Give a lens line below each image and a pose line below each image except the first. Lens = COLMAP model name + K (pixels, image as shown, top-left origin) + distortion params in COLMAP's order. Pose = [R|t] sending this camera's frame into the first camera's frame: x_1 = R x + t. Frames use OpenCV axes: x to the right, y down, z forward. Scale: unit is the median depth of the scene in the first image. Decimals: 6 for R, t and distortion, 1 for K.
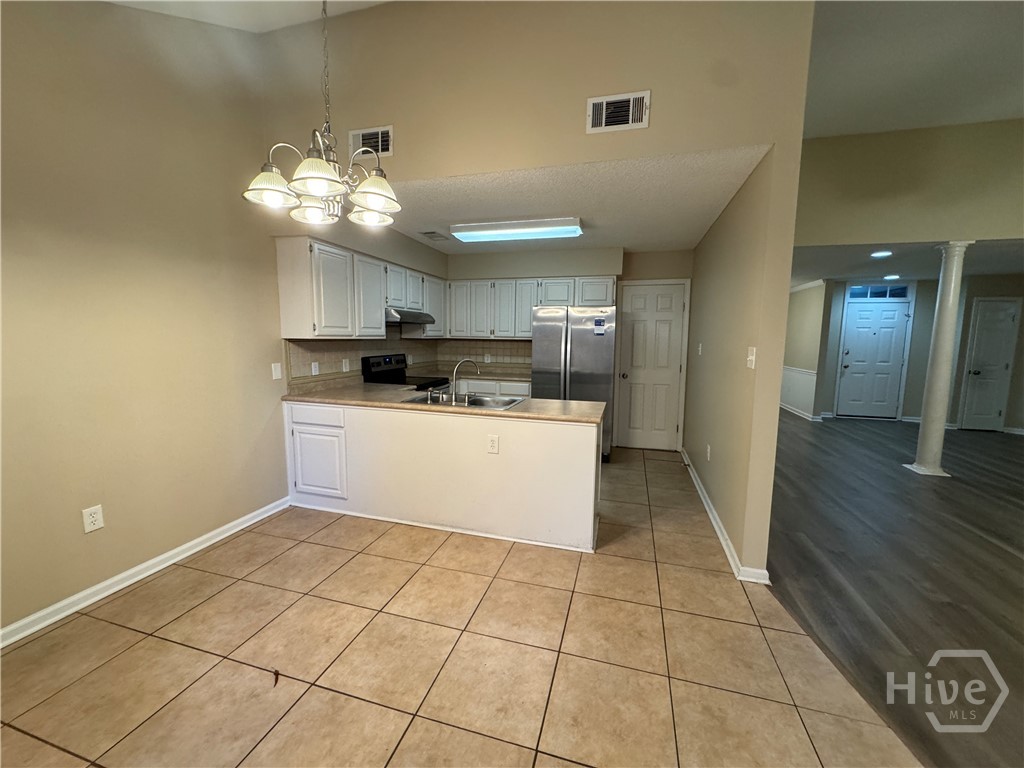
lens RADIAL K [[408.3, 0, 512.7], [0, 408.3, 381.3], [0, 0, 1]] dist [0.000527, -0.000085]
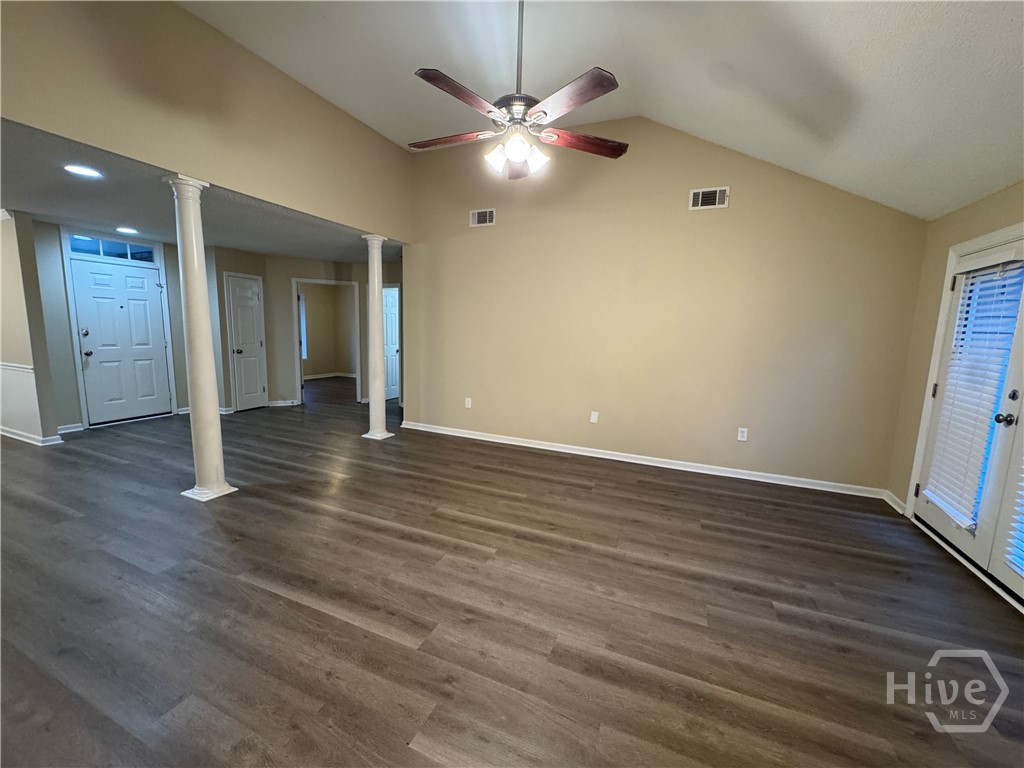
lens RADIAL K [[408.3, 0, 512.7], [0, 408.3, 381.3], [0, 0, 1]] dist [0.000527, -0.000085]
pose [[0.129422, -0.140395, 0.981600, 0.245869], [0.083068, 0.987981, 0.130355, -0.022574], [-0.988104, 0.064669, 0.139529, 0.217250]]
